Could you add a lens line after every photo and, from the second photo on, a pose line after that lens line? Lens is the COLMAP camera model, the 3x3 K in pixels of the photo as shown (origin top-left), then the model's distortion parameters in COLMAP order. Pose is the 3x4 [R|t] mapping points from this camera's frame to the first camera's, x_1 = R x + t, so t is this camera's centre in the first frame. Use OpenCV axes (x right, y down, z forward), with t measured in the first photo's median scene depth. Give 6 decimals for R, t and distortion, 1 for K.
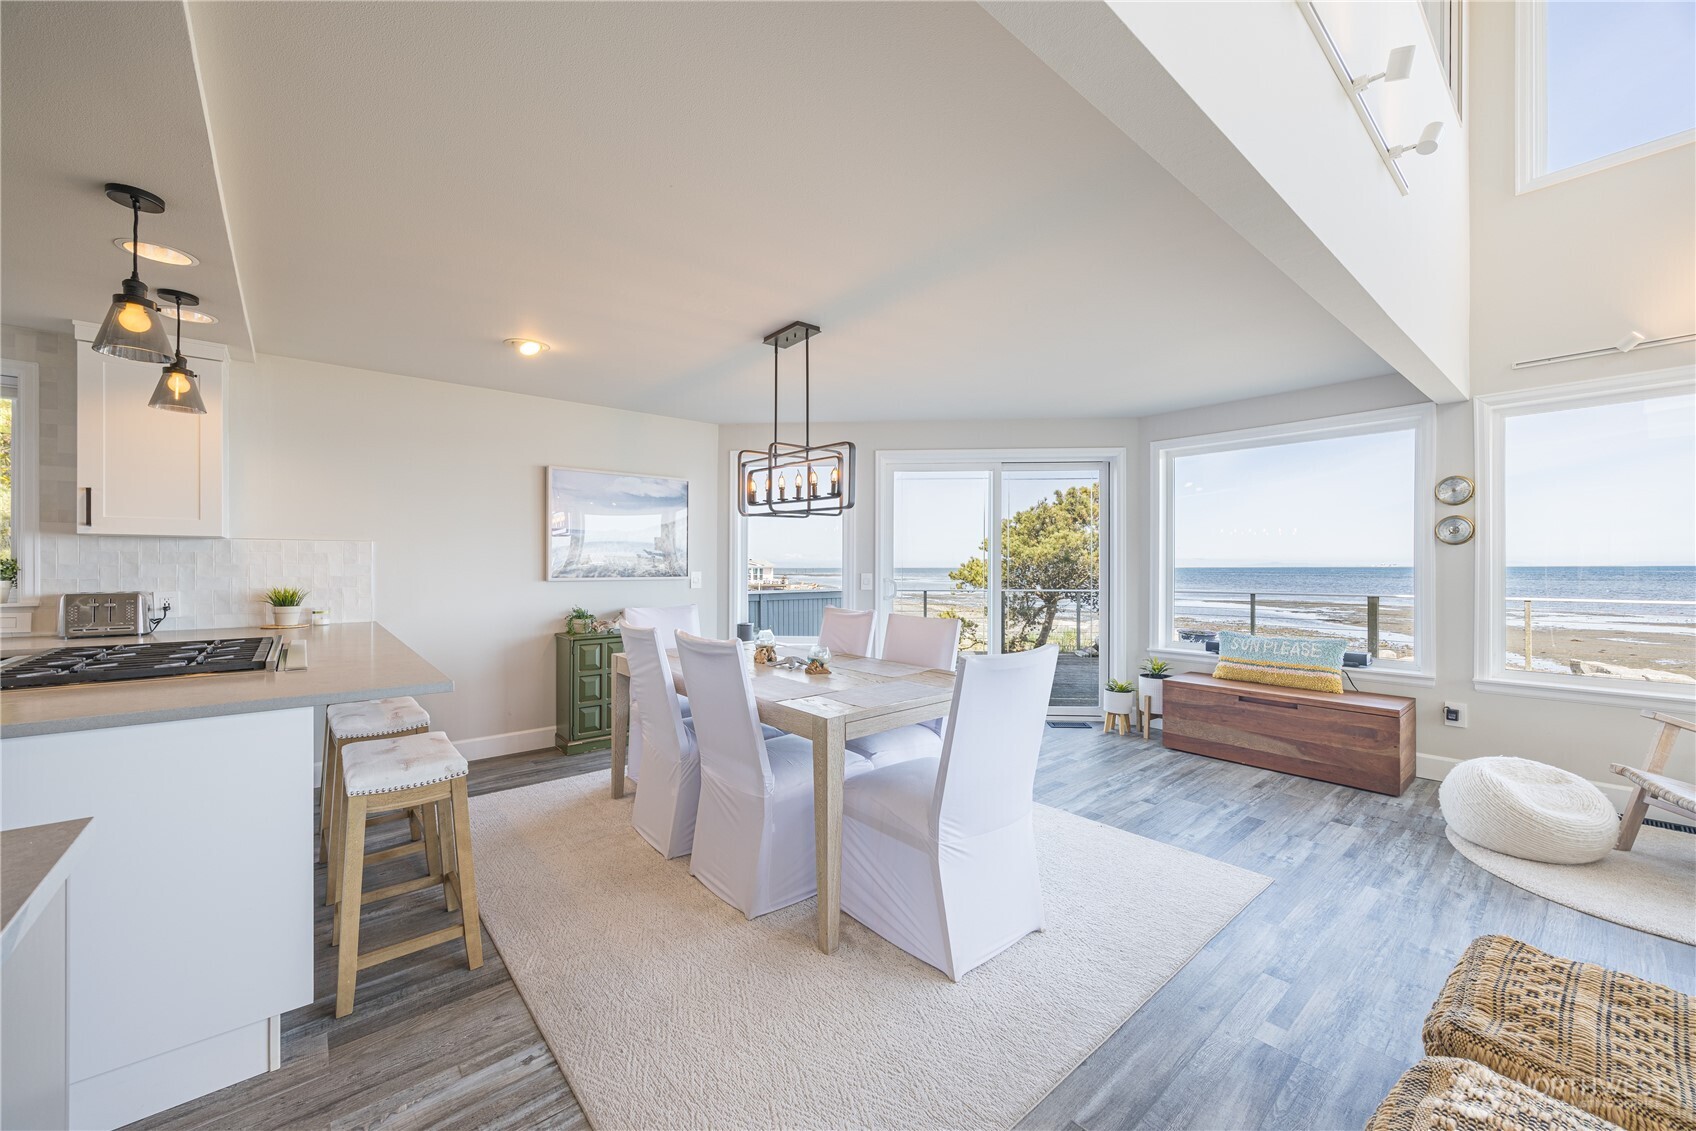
lens RADIAL K [[648.6, 0, 854.4], [0, 648.6, 567.4], [0, 0, 1]] dist [-0.000733, -0.000290]
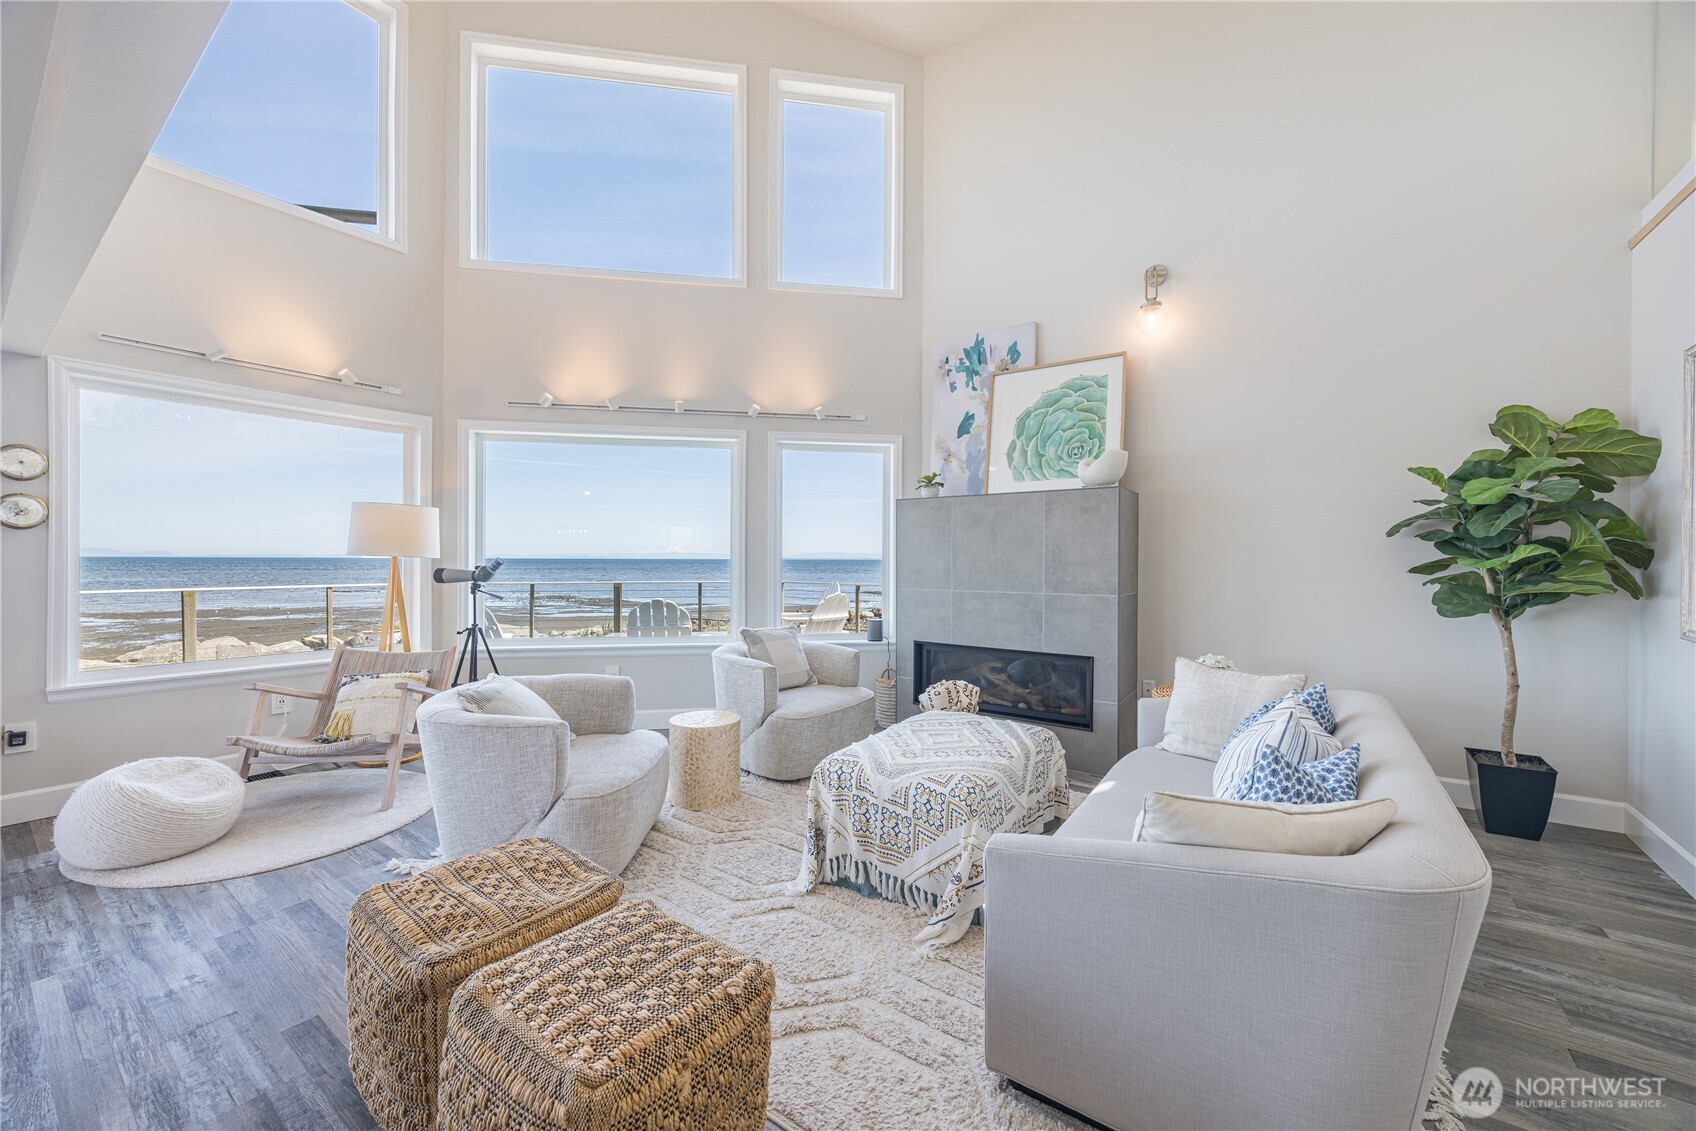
lens RADIAL K [[648.6, 0, 849.9], [0, 648.6, 563.9], [0, 0, 1]] dist [-0.000733, -0.000290]
pose [[-0.237376, -0.005644, 0.971402, -0.129240], [-0.004331, 0.999979, 0.004752, 0.000186], [-0.971408, -0.003080, -0.237395, 0.214637]]
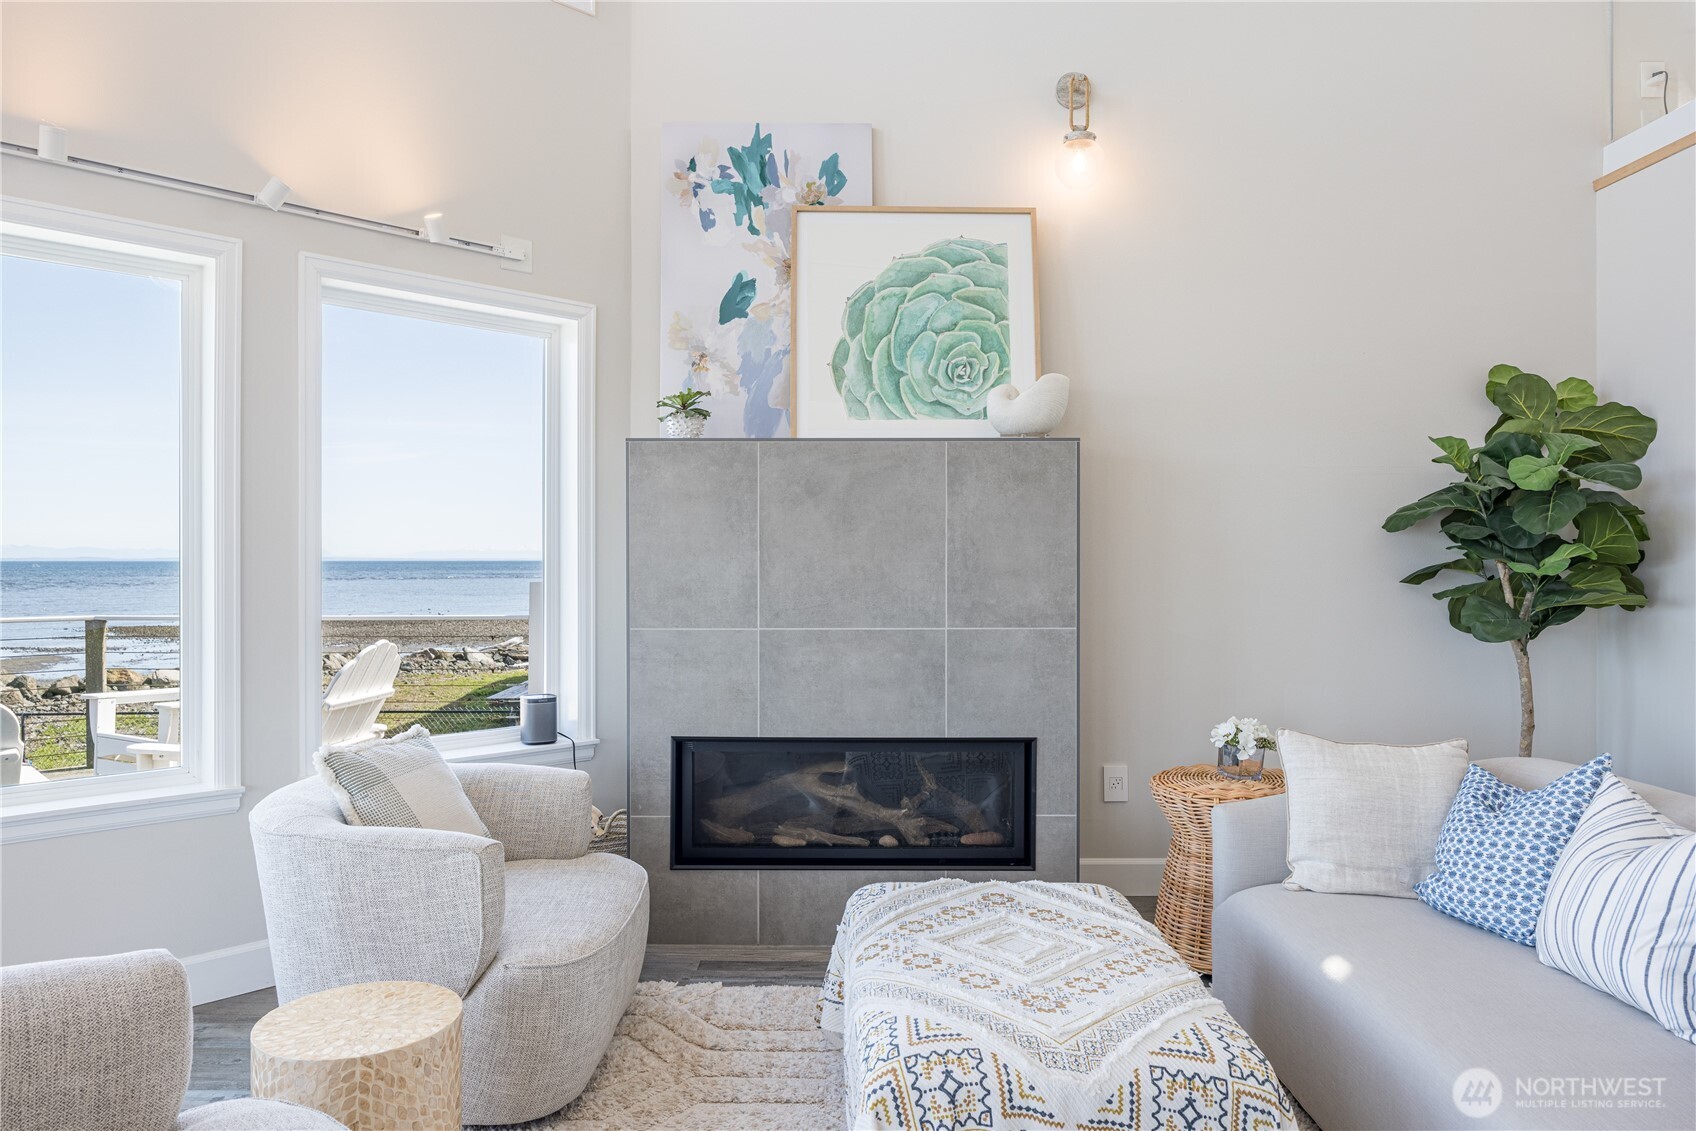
lens RADIAL K [[1113.0, 0, 848.5], [0, 1113.0, 567.5], [0, 0, 1]] dist [-0.008957, 0.002459]
pose [[-0.757094, -0.000404, 0.653306, 0.323999], [0.001599, 0.999996, 0.002472, -0.005275], [-0.653304, 0.002916, -0.757090, 0.501648]]
